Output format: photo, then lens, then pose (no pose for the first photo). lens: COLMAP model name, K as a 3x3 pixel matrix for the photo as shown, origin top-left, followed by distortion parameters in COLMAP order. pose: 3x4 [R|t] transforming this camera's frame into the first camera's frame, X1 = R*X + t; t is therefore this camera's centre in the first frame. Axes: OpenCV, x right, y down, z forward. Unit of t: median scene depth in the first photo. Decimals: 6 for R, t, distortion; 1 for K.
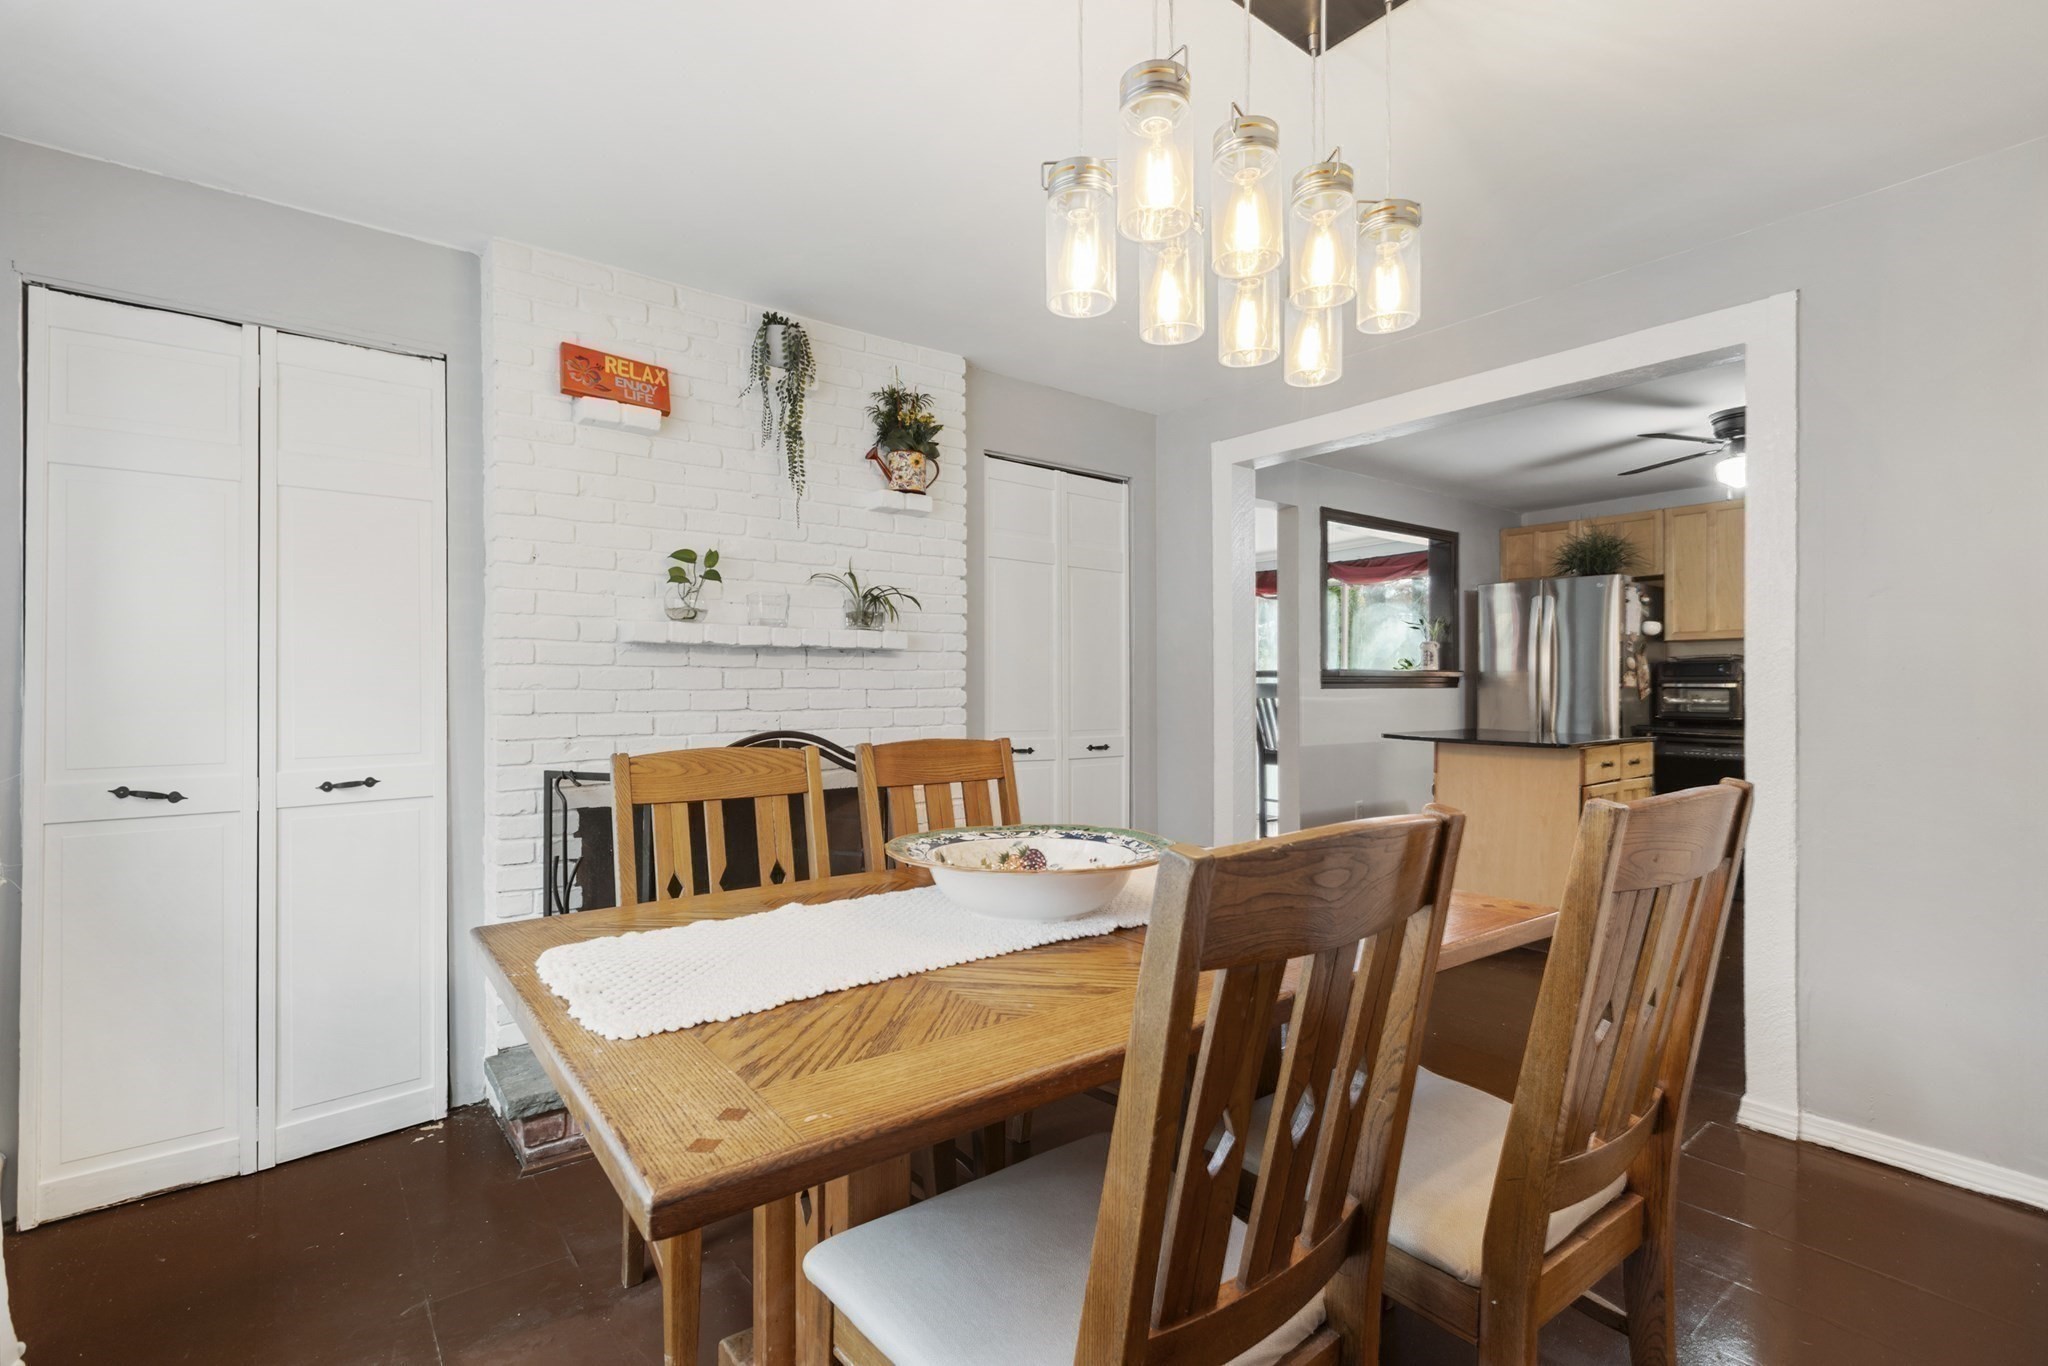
lens RADIAL K [[900.1, 0, 1038.4], [0, 900.1, 678.3], [0, 0, 1]] dist [-0.010219, 0.000092]
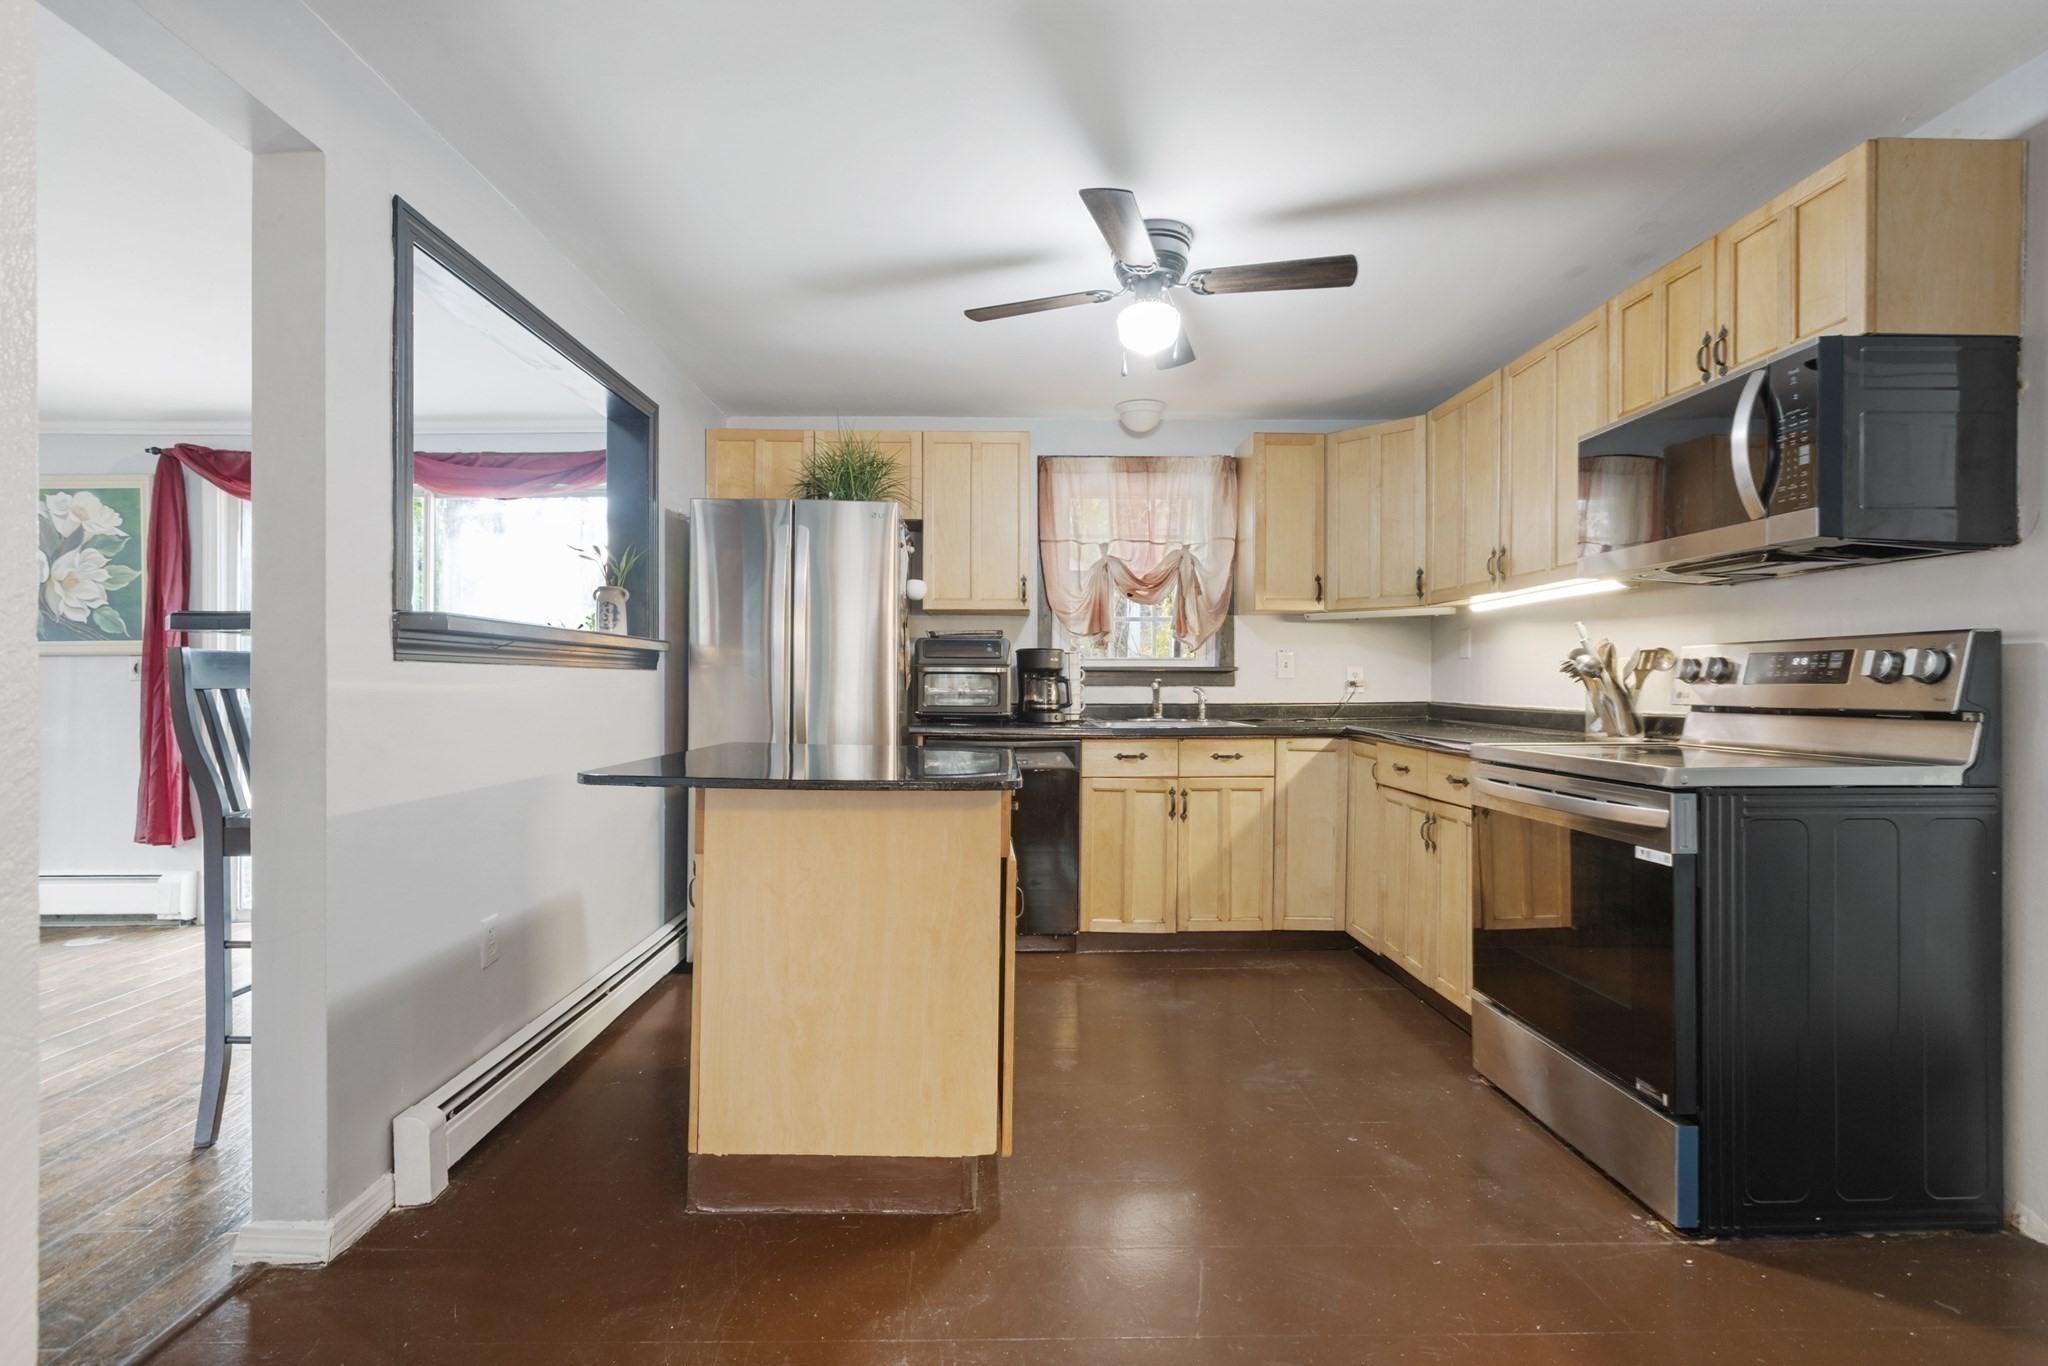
lens RADIAL K [[900.1, 0, 1021.4], [0, 900.1, 683.7], [0, 0, 1]] dist [-0.010219, 0.000092]
pose [[0.592763, 0.002269, 0.805374, 0.145703], [-0.013973, 0.999874, 0.007467, 0.012912], [-0.805256, -0.015679, 0.592721, 0.490972]]
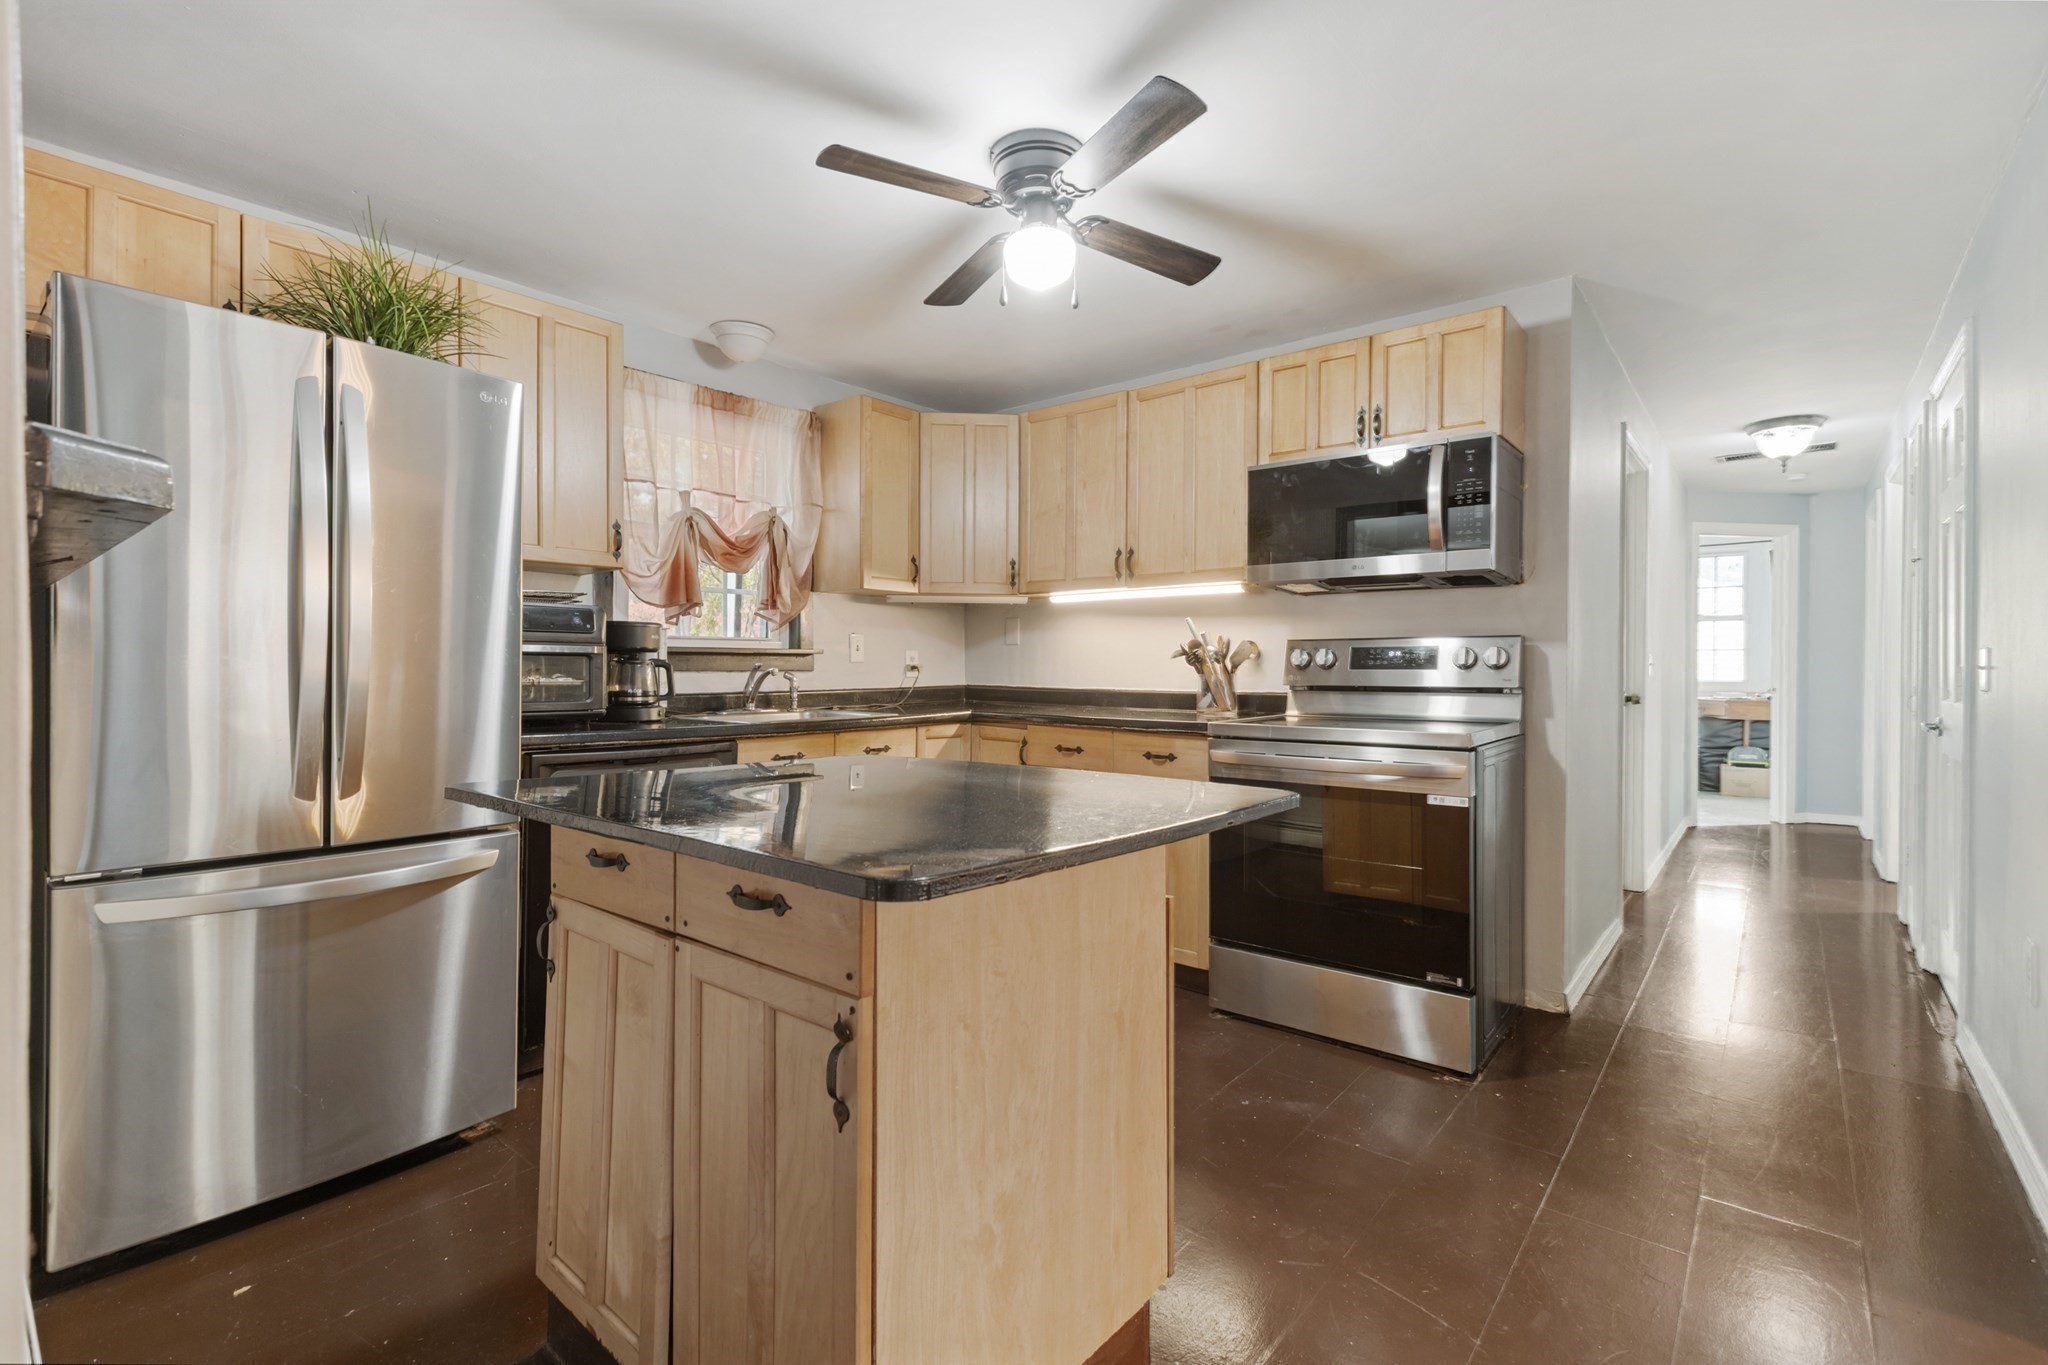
lens RADIAL K [[900.1, 0, 1013.1], [0, 900.1, 672.0], [0, 0, 1]] dist [-0.010219, 0.000092]
pose [[-0.203532, -0.004797, 0.979056, 0.166311], [-0.015599, 0.999877, 0.001656, 0.015642], [-0.978944, -0.014935, -0.203582, 0.807318]]
